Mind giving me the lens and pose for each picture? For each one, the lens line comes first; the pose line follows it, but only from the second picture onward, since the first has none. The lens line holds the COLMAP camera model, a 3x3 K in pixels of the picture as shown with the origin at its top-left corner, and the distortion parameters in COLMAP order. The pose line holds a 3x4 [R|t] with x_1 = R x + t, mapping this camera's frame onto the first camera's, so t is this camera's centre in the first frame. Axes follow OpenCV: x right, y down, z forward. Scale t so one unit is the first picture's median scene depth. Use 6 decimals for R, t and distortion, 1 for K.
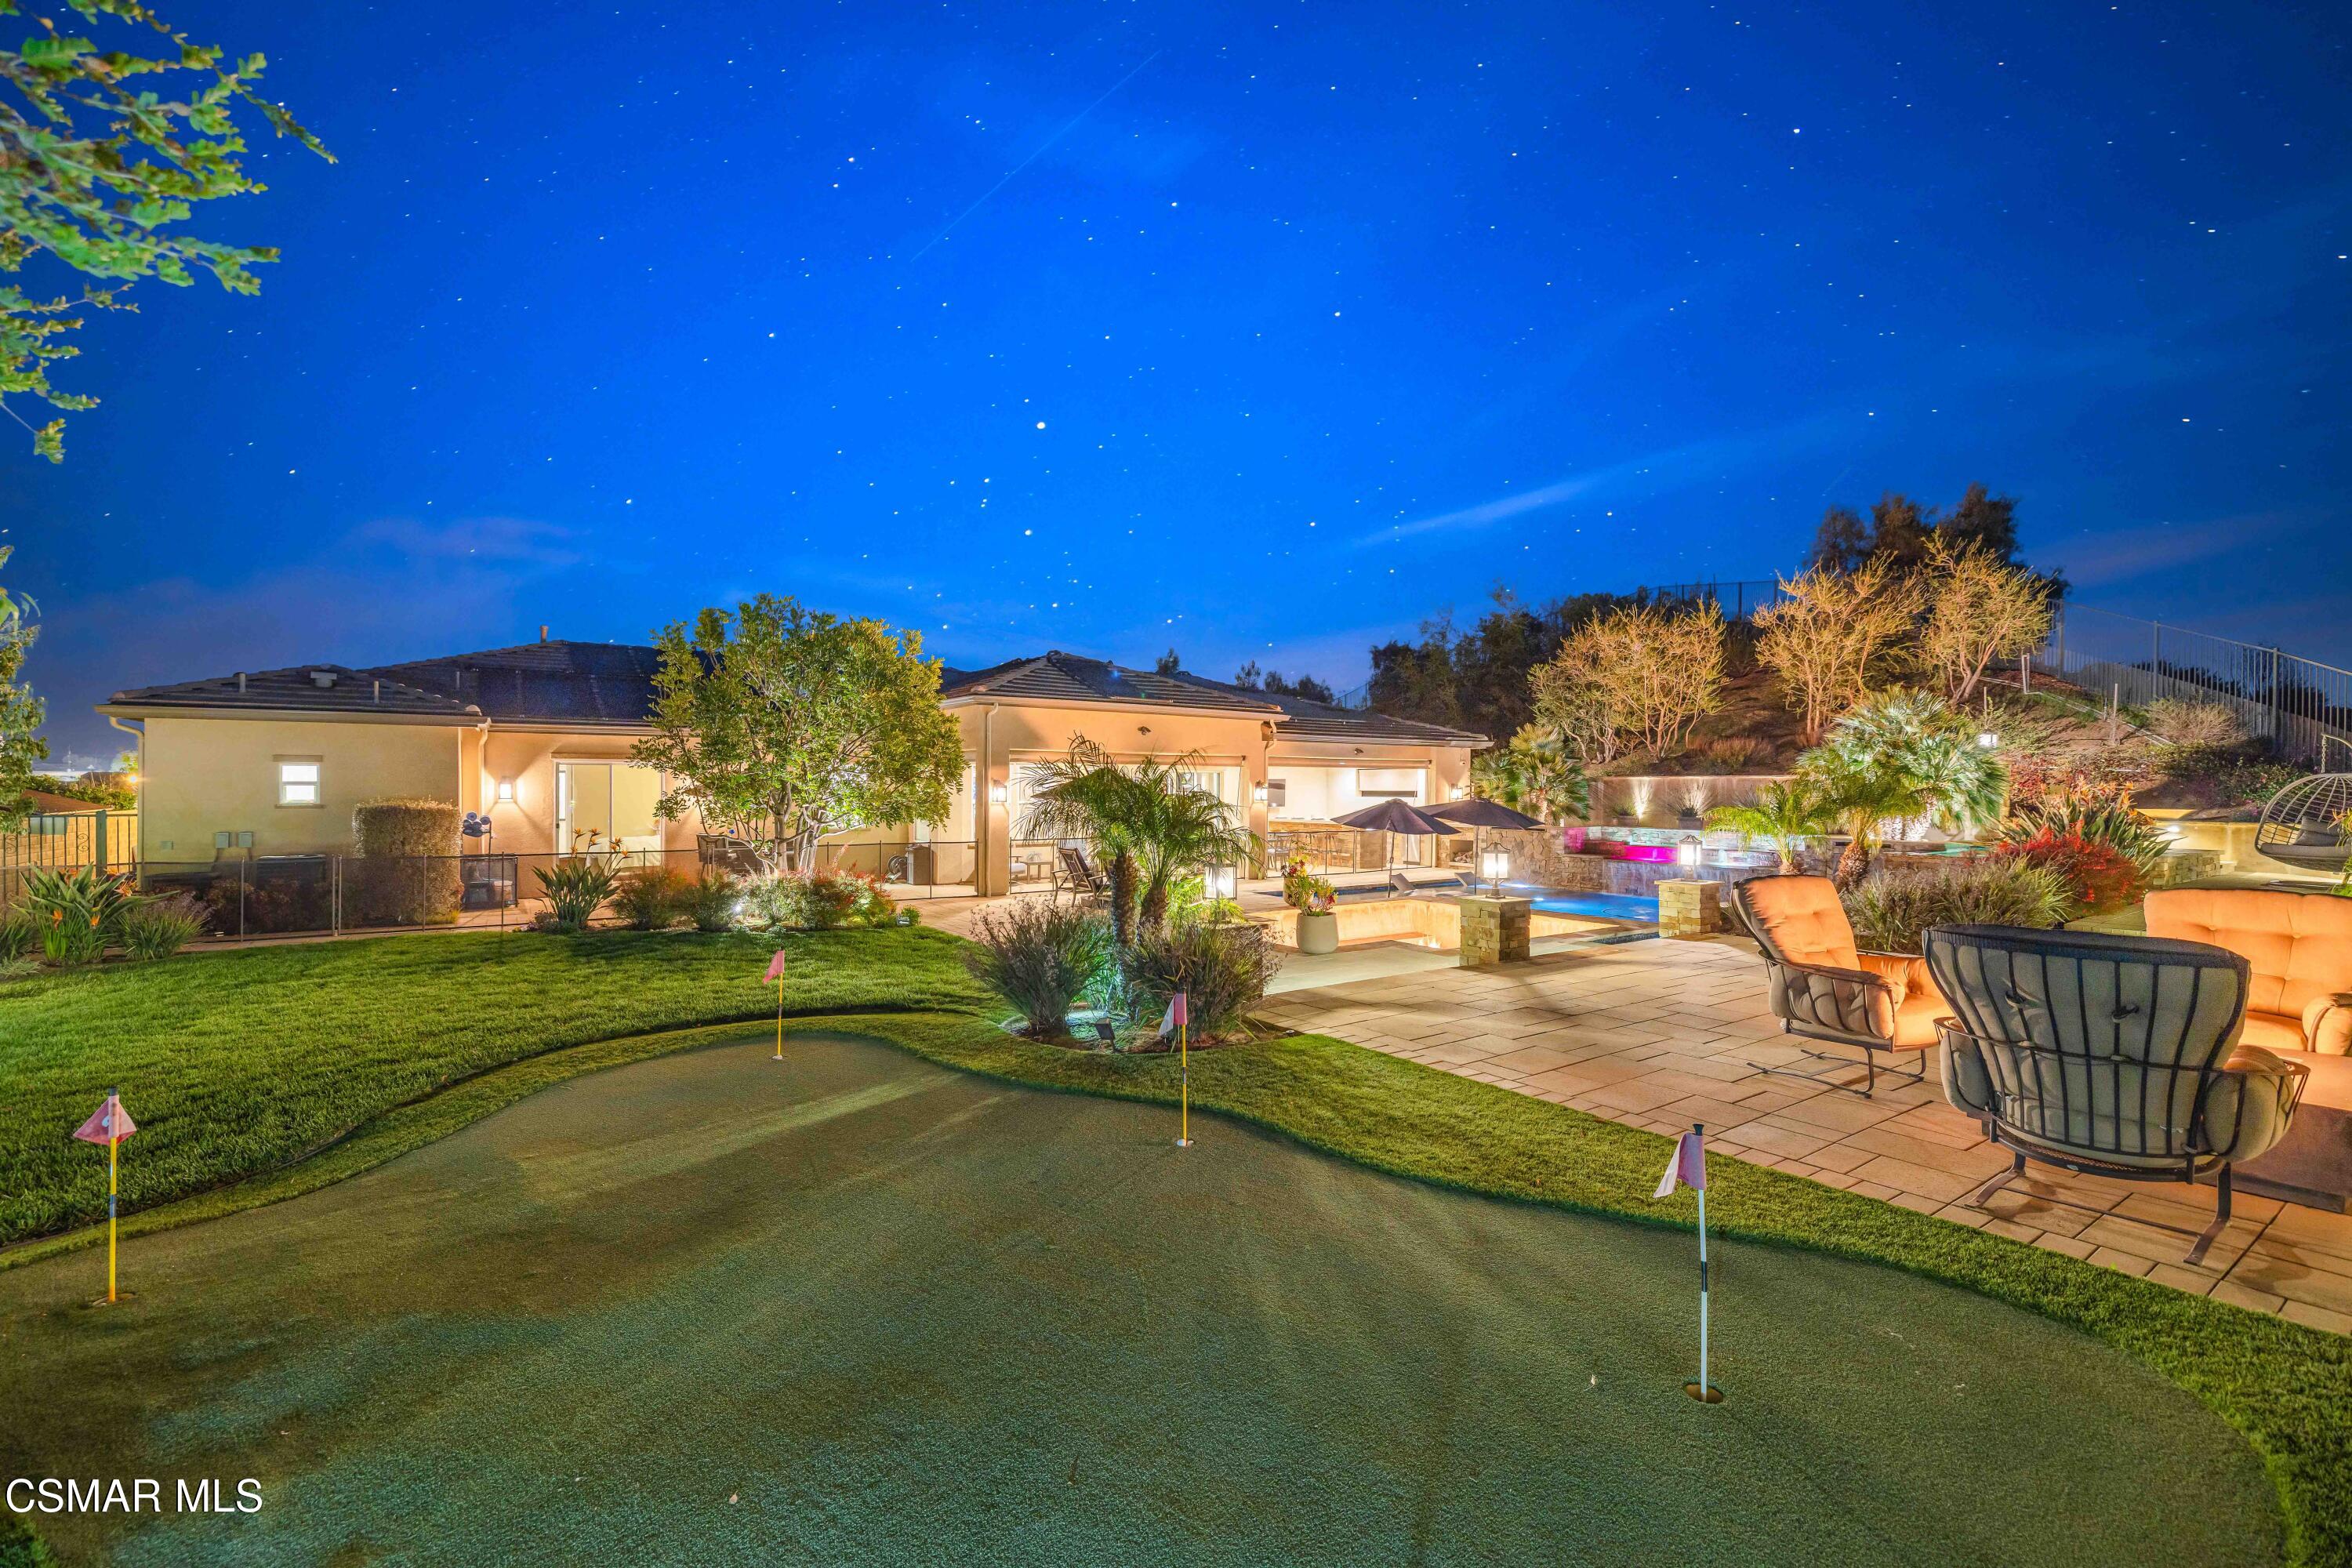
lens RADIAL K [[993.1, 0, 1165.4], [0, 993.1, 787.2], [0, 0, 1]] dist [0.002367, -0.001464]
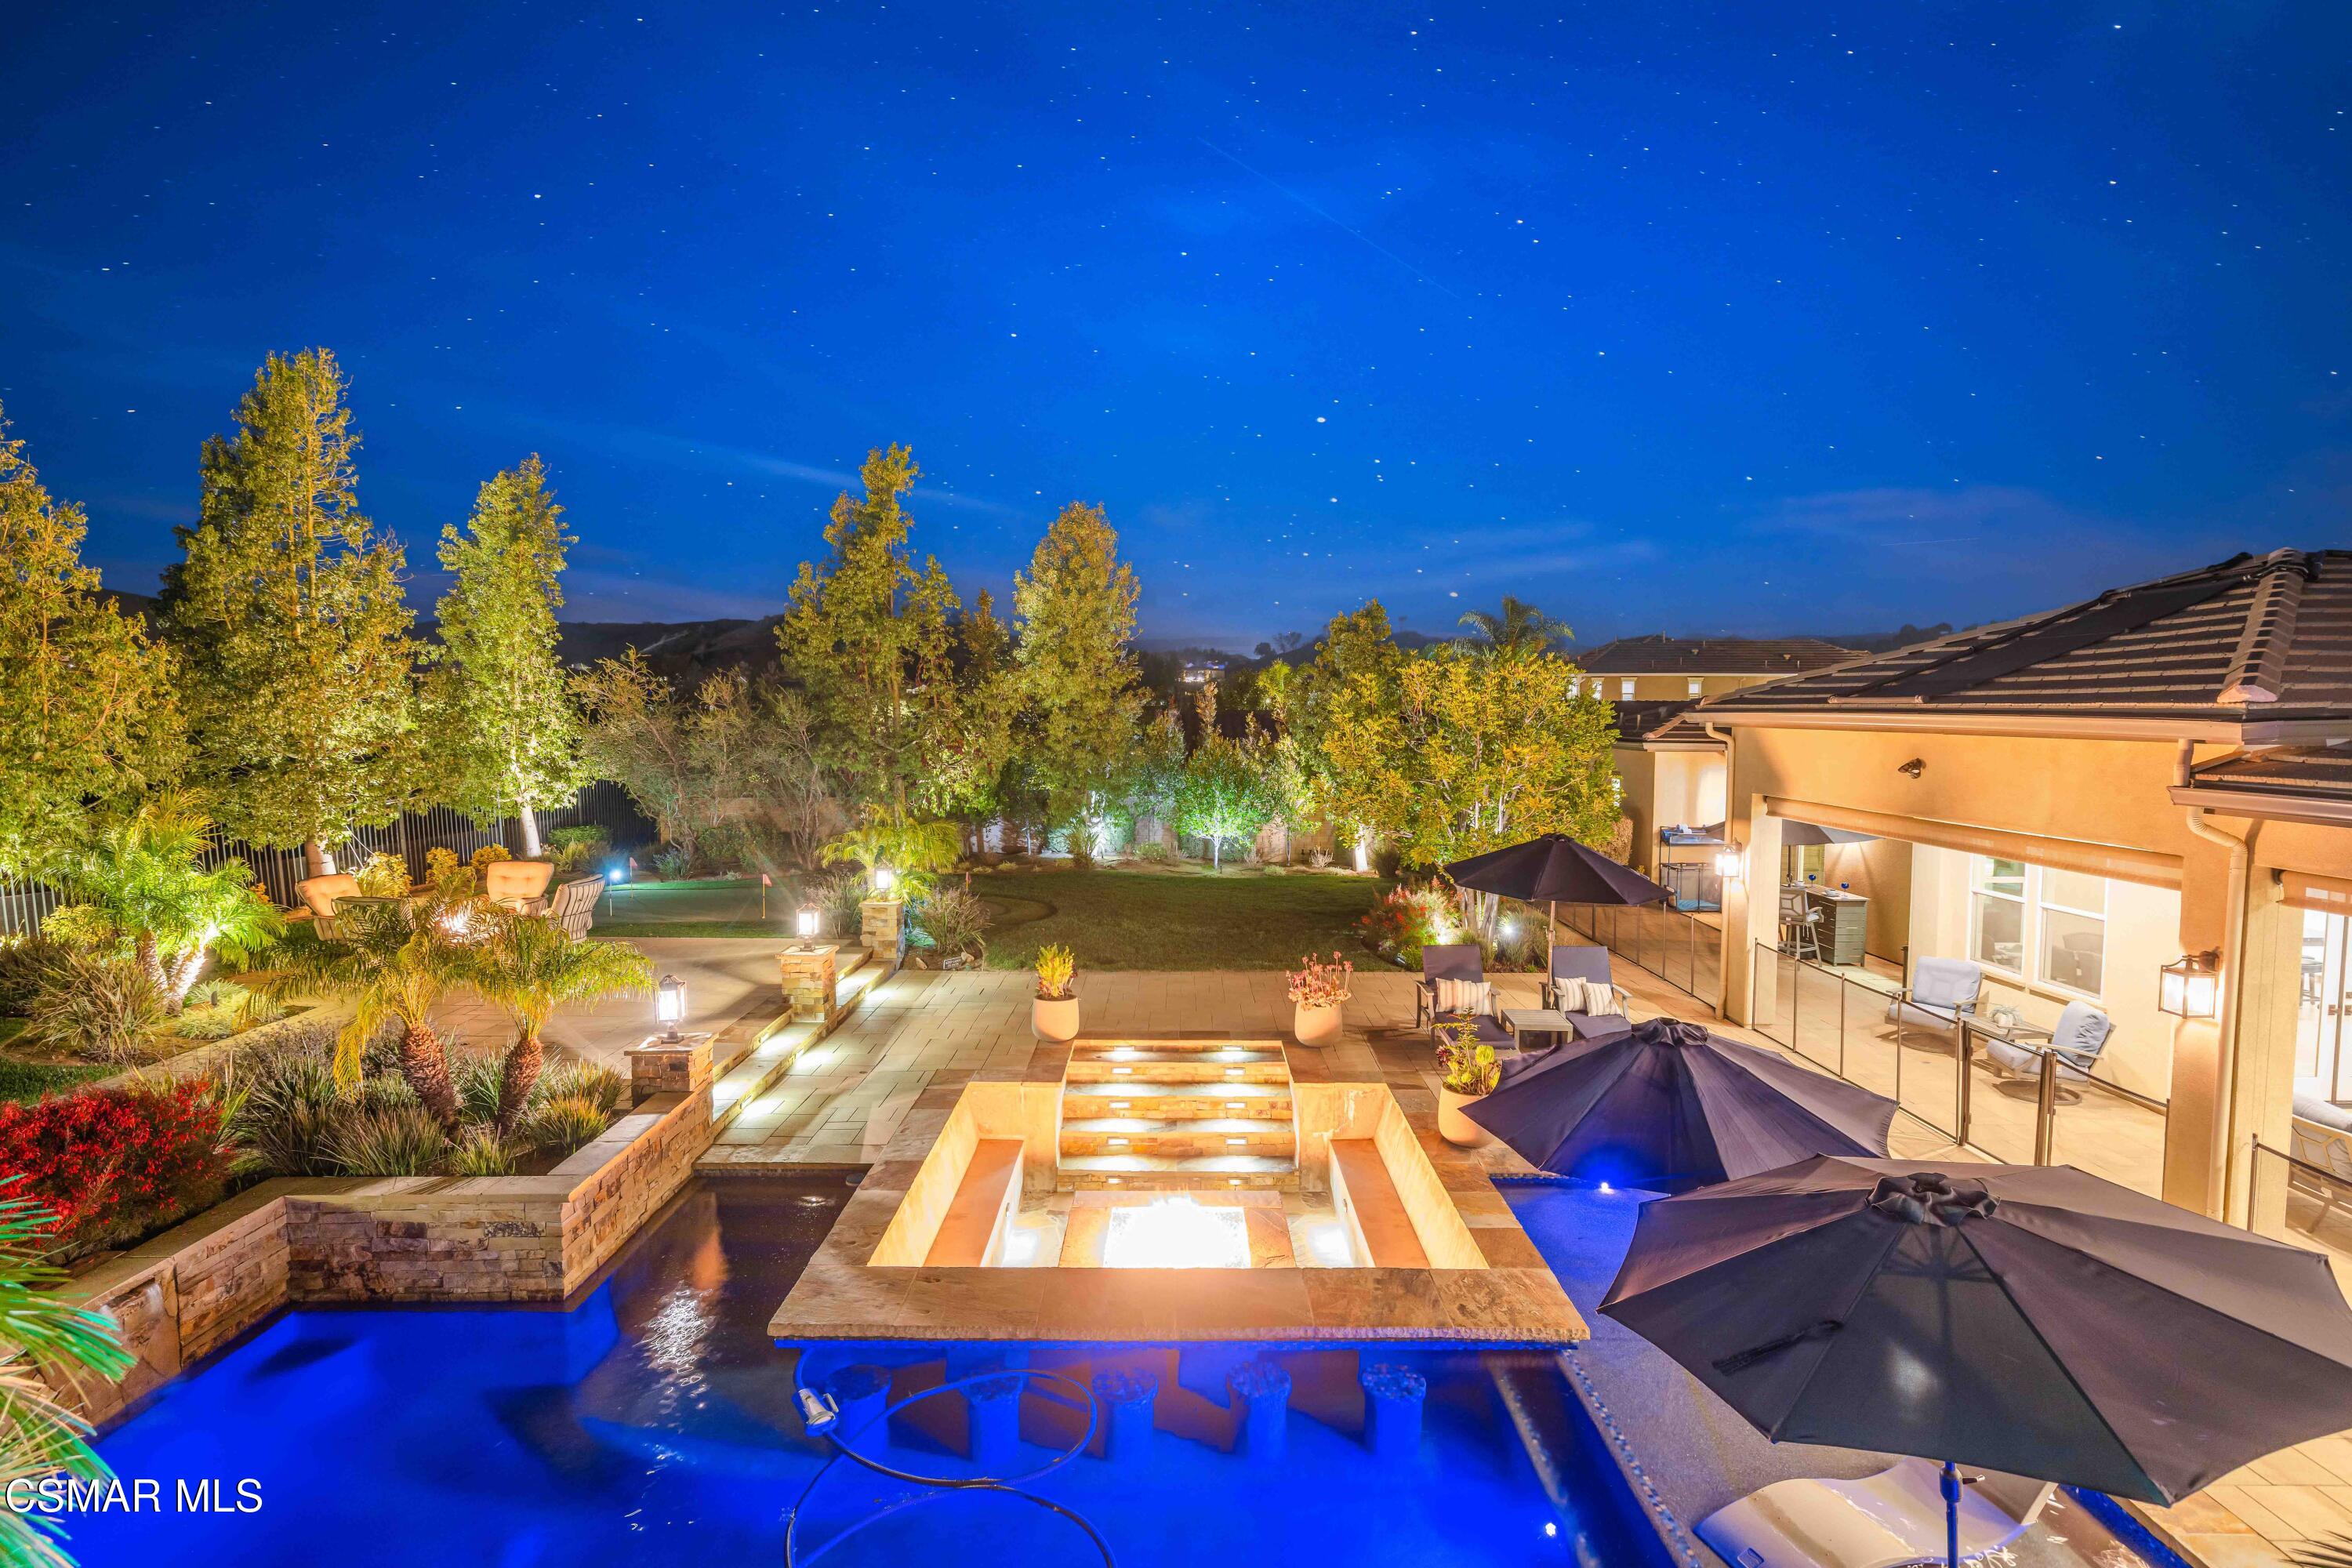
lens RADIAL K [[1154.3, 0, 1172.4], [0, 1154.3, 777.9], [0, 0, 1]] dist [-0.000010, -0.000395]
pose [[-0.558672, 0.043354, -0.828255, 0.534325], [-0.004344, 0.998466, 0.055194, -0.073141], [0.829378, 0.034434, -0.557626, 0.931552]]
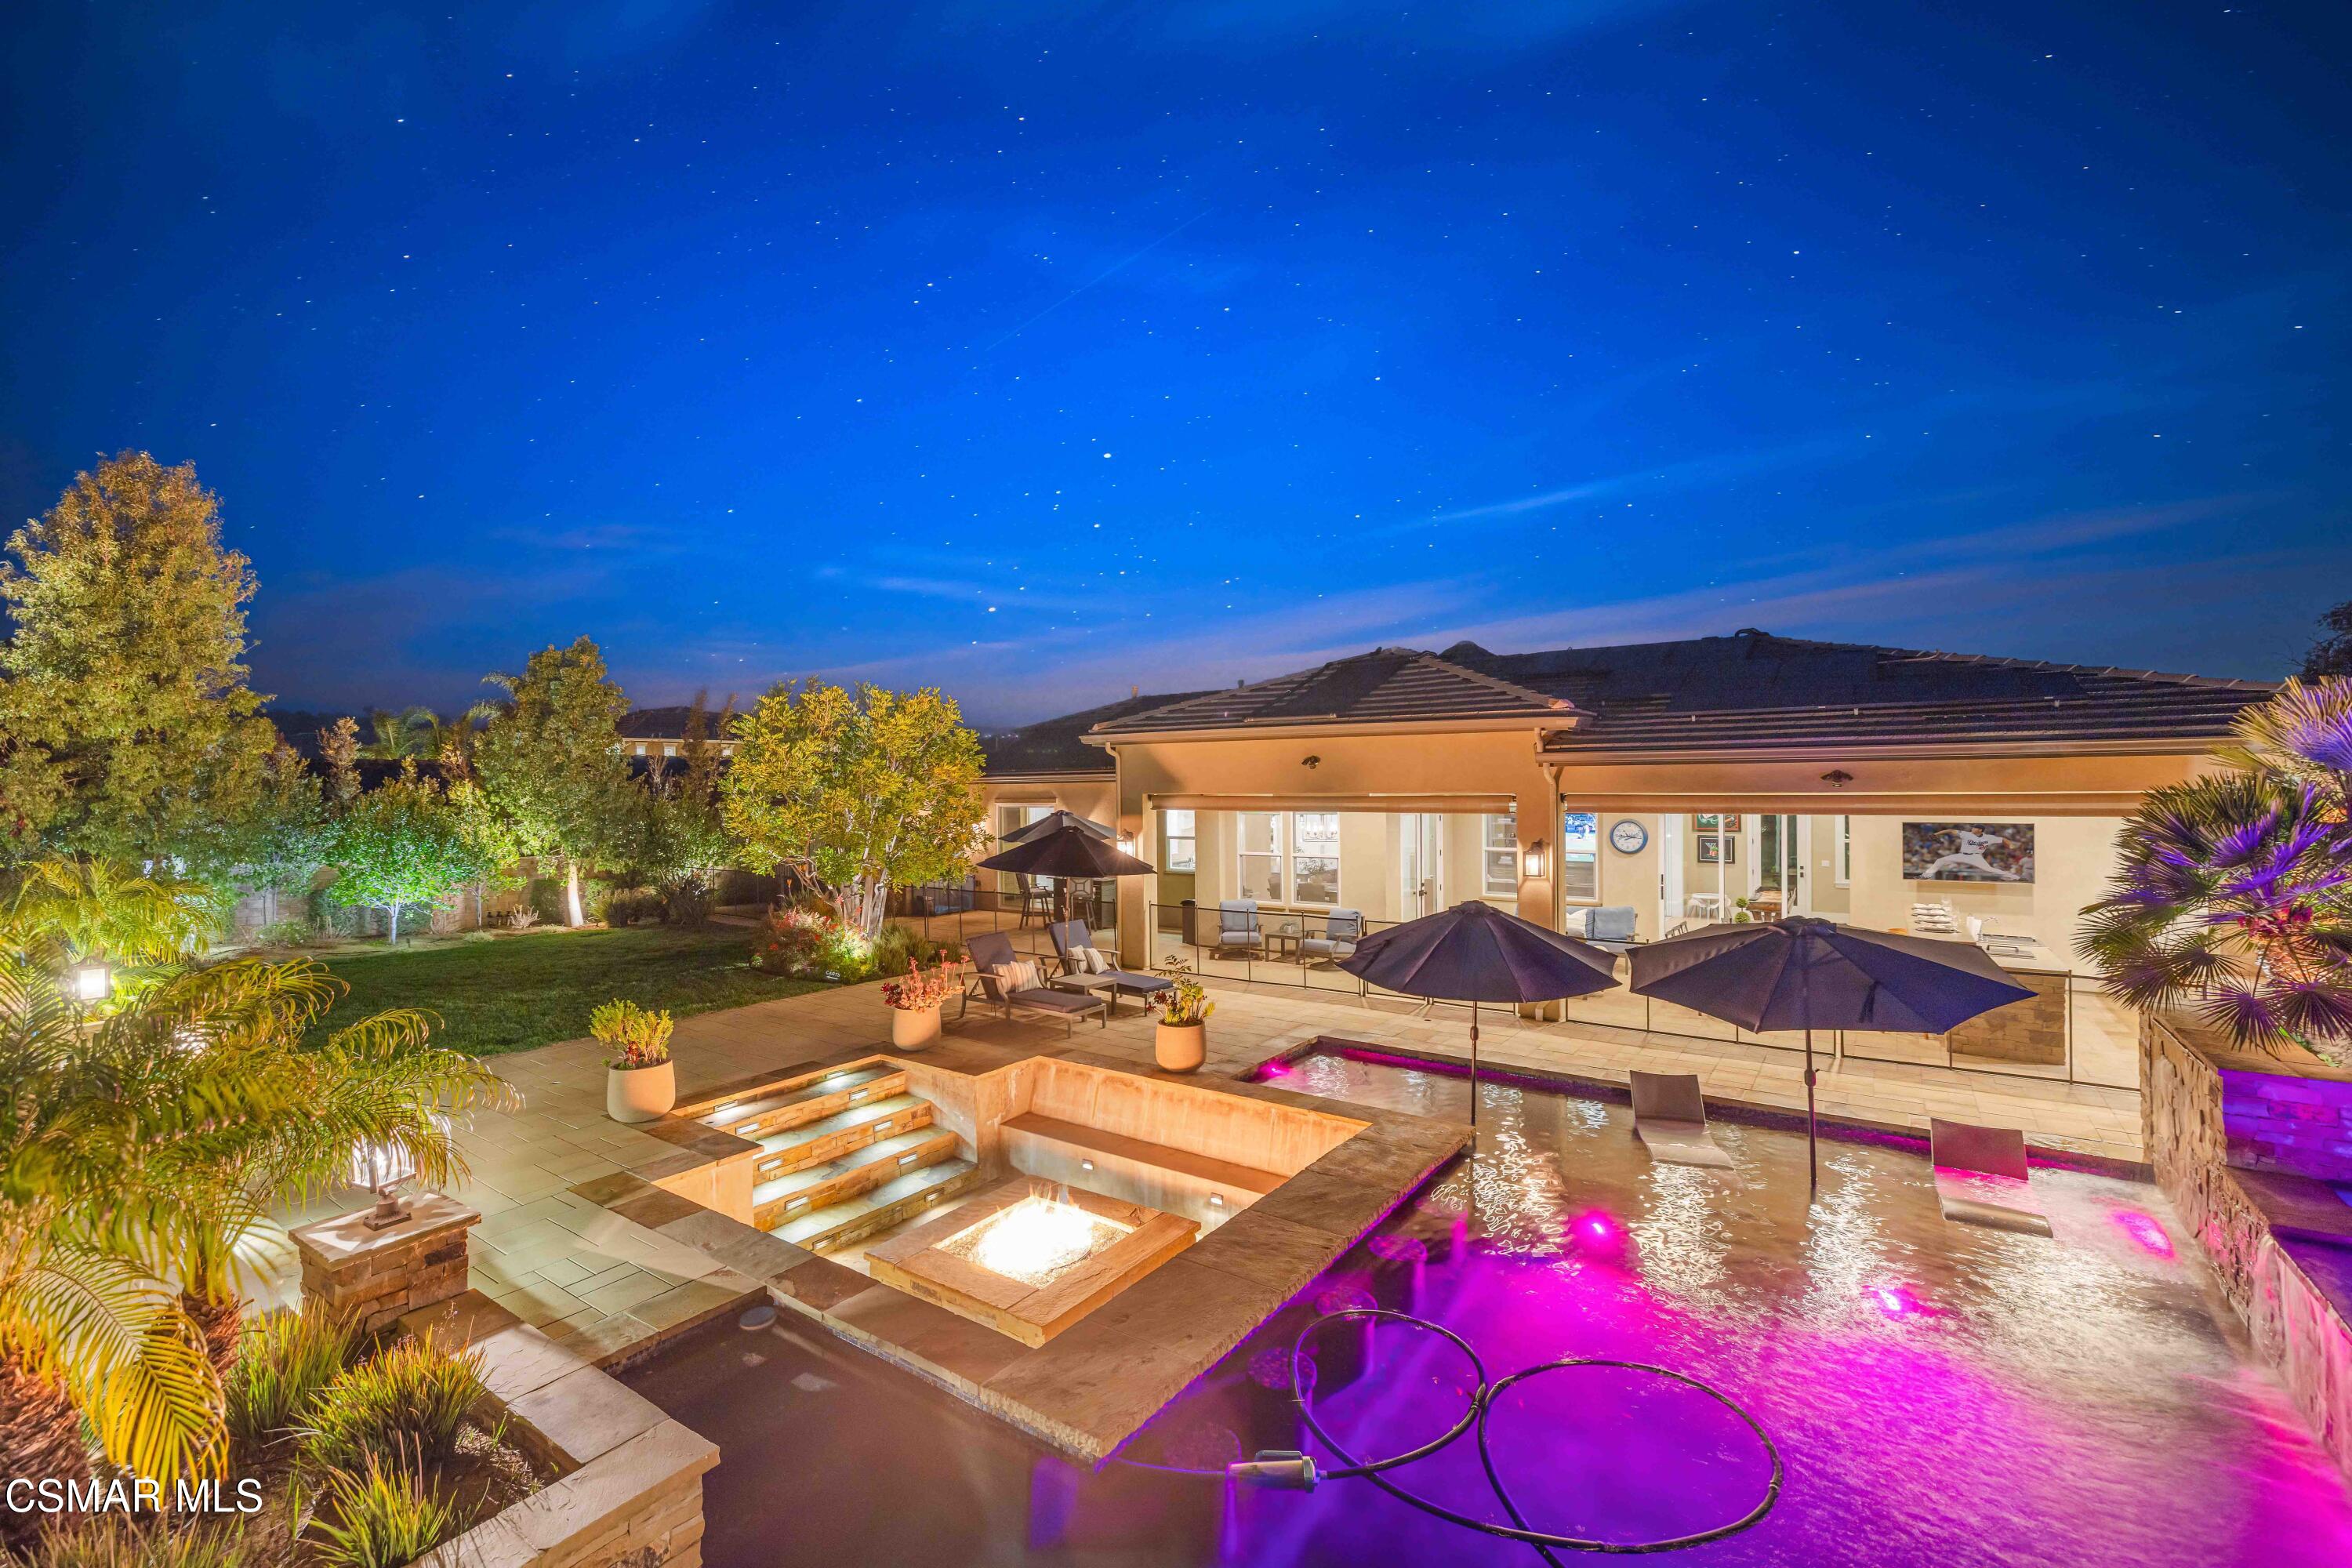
lens RADIAL K [[993.1, 0, 1171.0], [0, 993.1, 786.2], [0, 0, 1]] dist [0.002367, -0.001464]
pose [[0.352953, -0.005386, -0.935626, 0.531786], [0.010183, 0.999946, -0.001914, -0.036783], [0.935586, -0.008852, 0.352988, 0.616093]]
